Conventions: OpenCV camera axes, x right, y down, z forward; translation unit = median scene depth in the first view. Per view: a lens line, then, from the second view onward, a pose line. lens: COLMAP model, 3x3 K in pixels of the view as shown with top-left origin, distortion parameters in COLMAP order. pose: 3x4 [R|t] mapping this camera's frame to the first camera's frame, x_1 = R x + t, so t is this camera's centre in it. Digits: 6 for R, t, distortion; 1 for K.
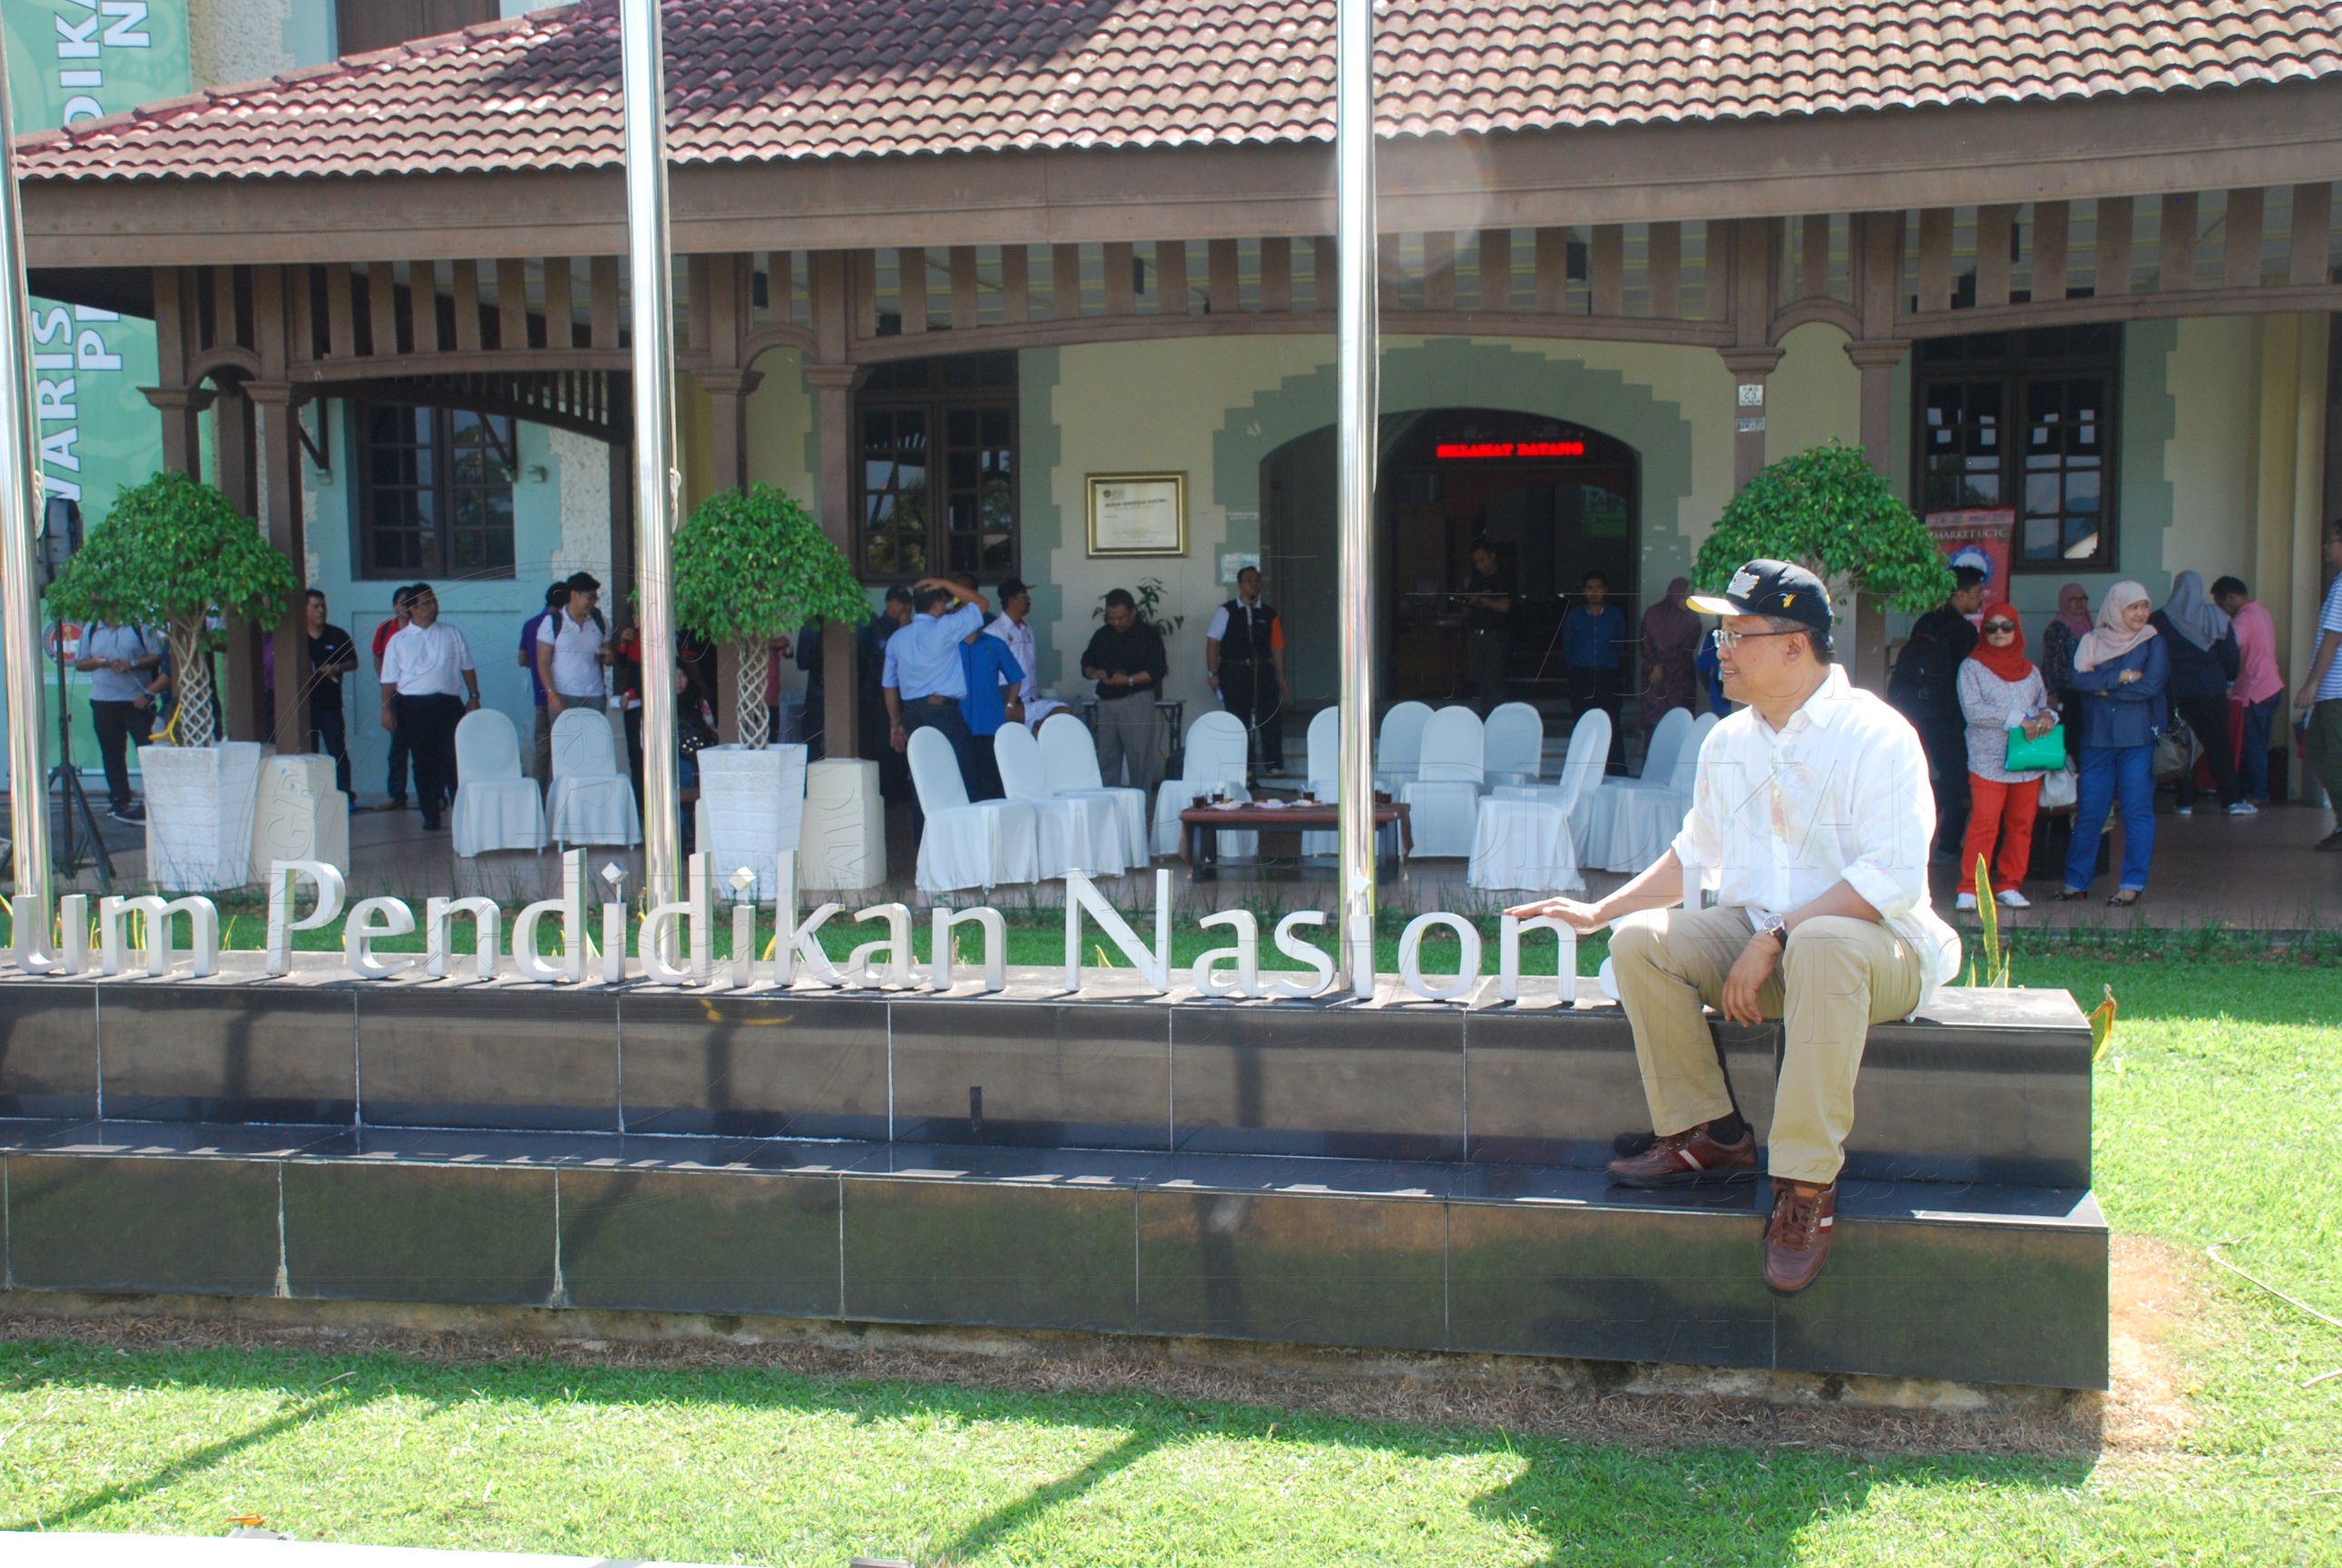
lens RADIAL K [[2787.8, 0, 1189.8], [0, 2787.8, 786.3], [0, 0, 1]] dist [0.135408, 0.000000]
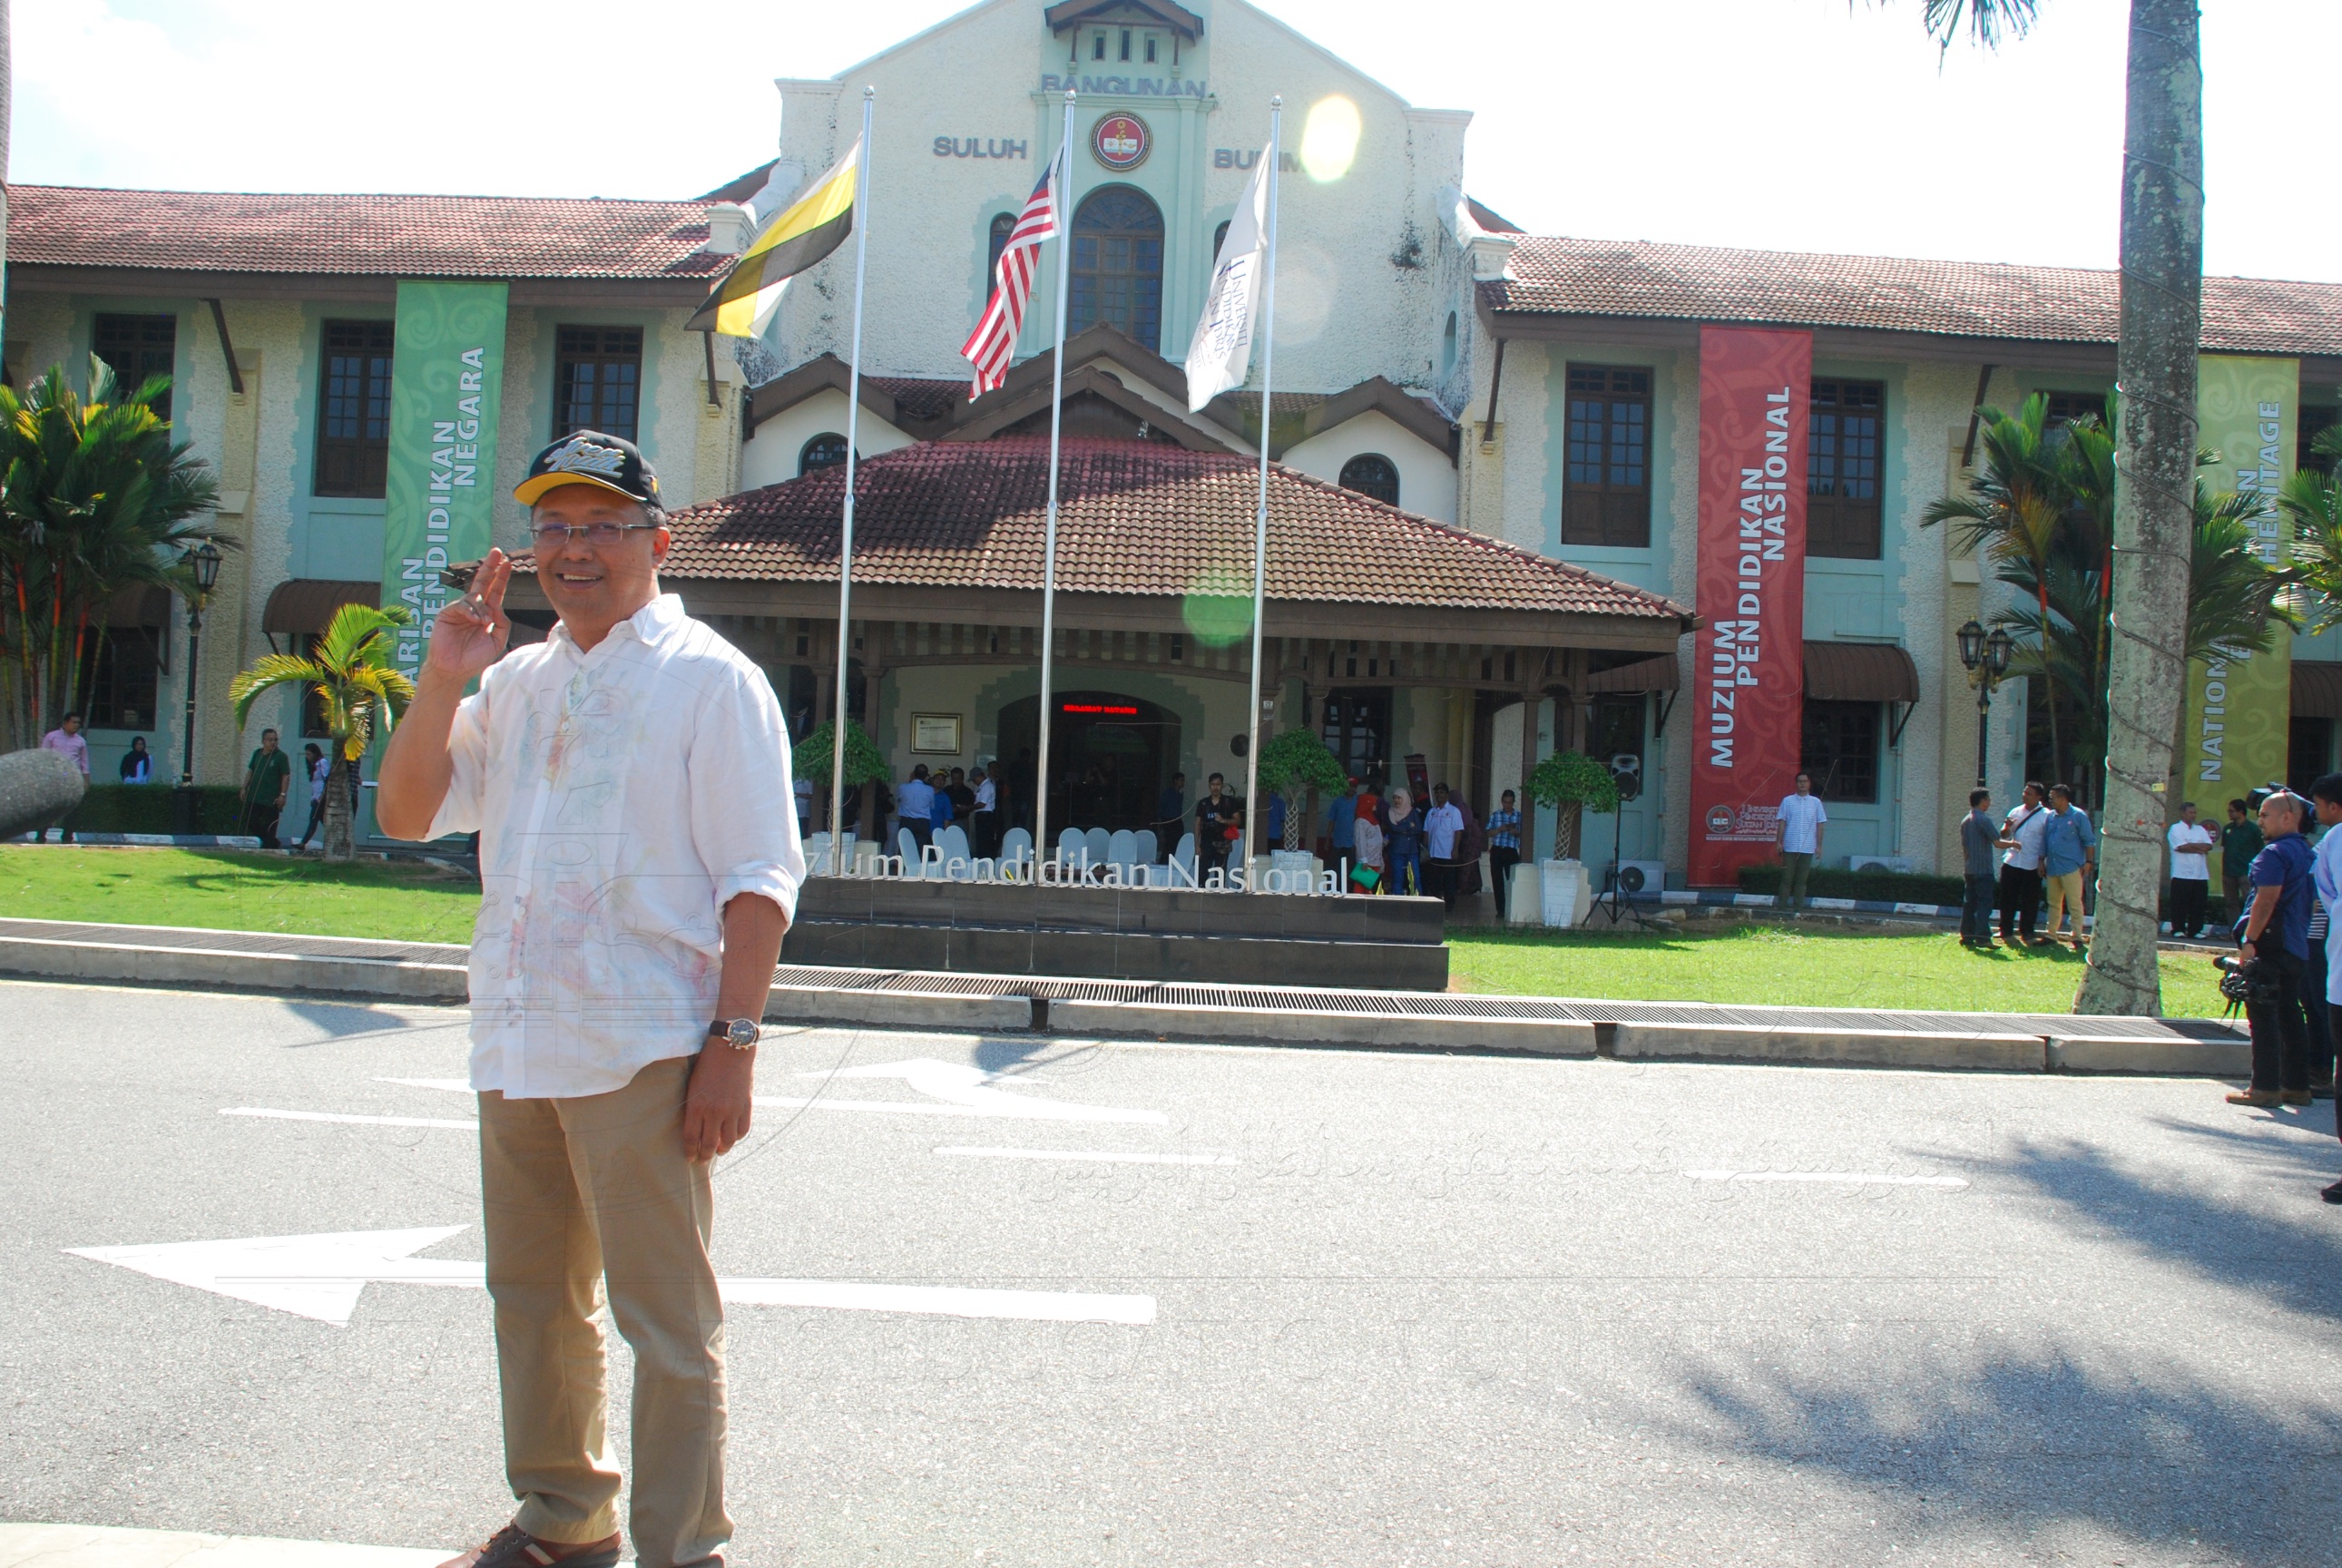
lens RADIAL K [[1830.8, 0, 1140.8], [0, 1830.8, 794.1], [0, 0, 1]] dist [-0.153304, 0.106354]
pose [[0.976757, 0.046390, 0.209268, -0.154872], [-0.033814, 0.997423, -0.063284, 0.027397], [-0.211664, 0.054737, 0.975808, -0.343437]]
